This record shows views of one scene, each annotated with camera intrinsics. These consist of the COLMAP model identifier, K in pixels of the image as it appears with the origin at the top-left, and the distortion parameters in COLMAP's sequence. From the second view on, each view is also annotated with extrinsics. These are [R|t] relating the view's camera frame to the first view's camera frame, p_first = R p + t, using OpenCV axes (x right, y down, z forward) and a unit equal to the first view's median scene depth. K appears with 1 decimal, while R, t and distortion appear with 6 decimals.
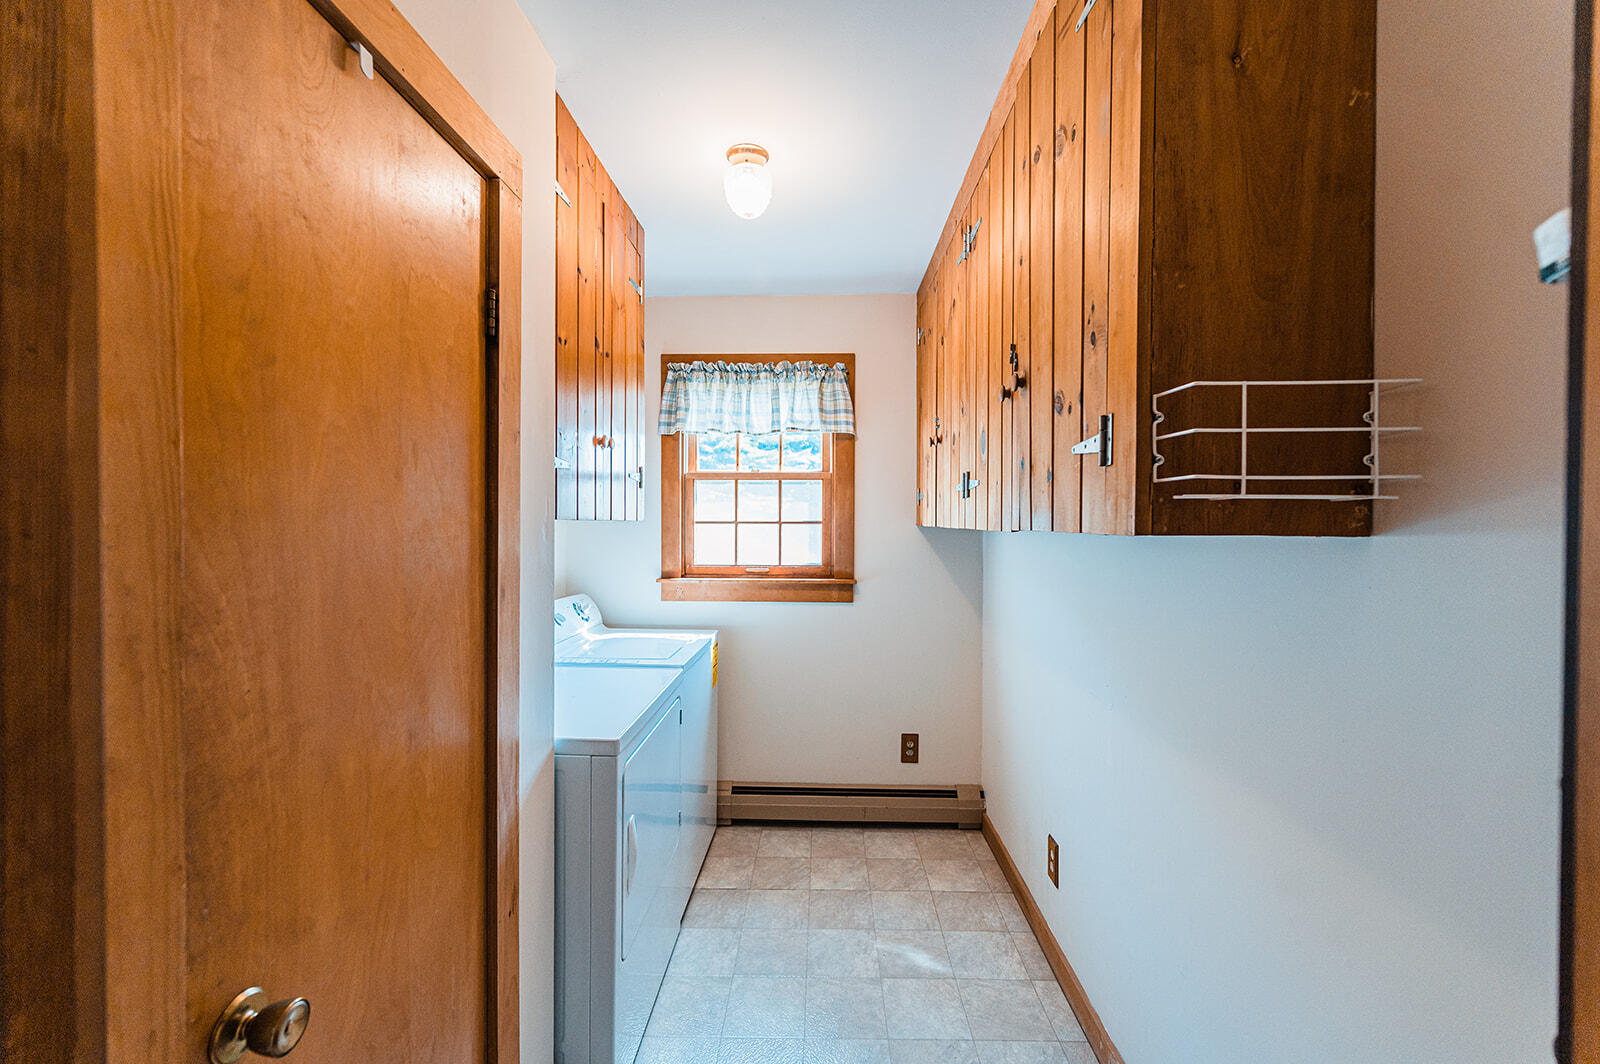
lens RADIAL K [[635.5, 0, 799.1], [0, 635.5, 534.4], [0, 0, 1]] dist [-0.000593, 0.000074]
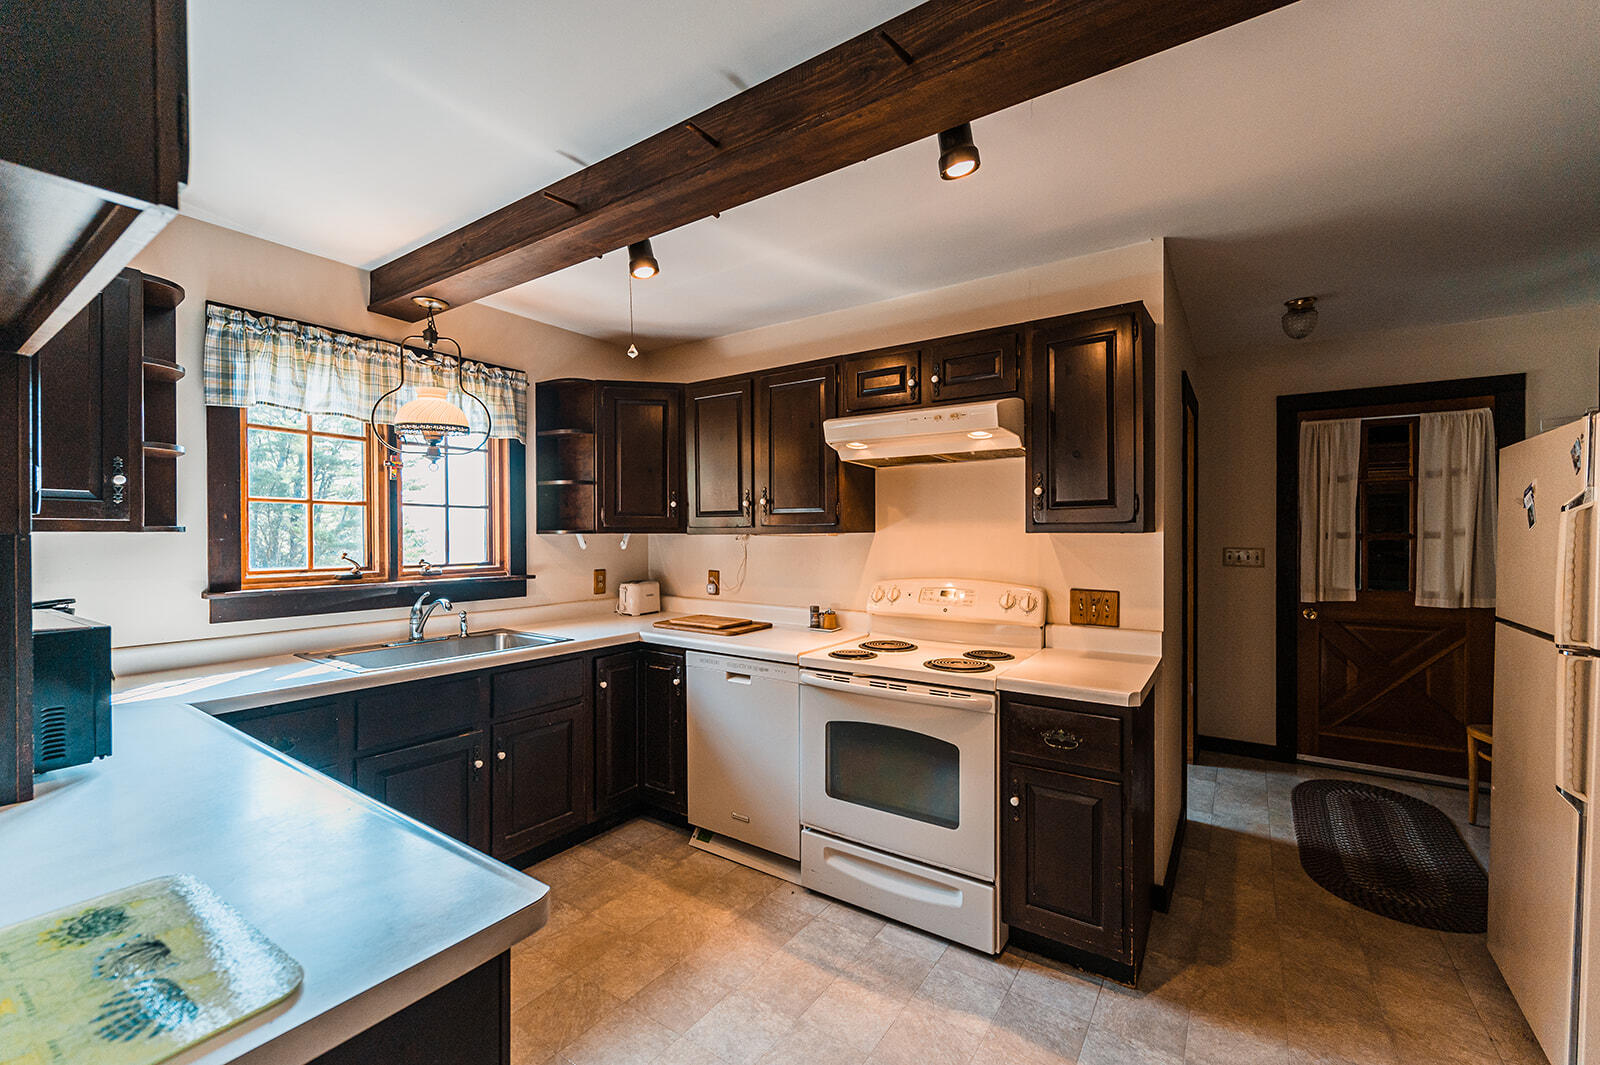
lens RADIAL K [[635.5, 0, 799.1], [0, 635.5, 534.9], [0, 0, 1]] dist [-0.000593, 0.000074]
pose [[0.611374, -0.003565, 0.791334, -0.387089], [0.006412, 0.999979, -0.000449, 0.005344], [-0.791316, 0.005348, 0.611384, -0.031039]]
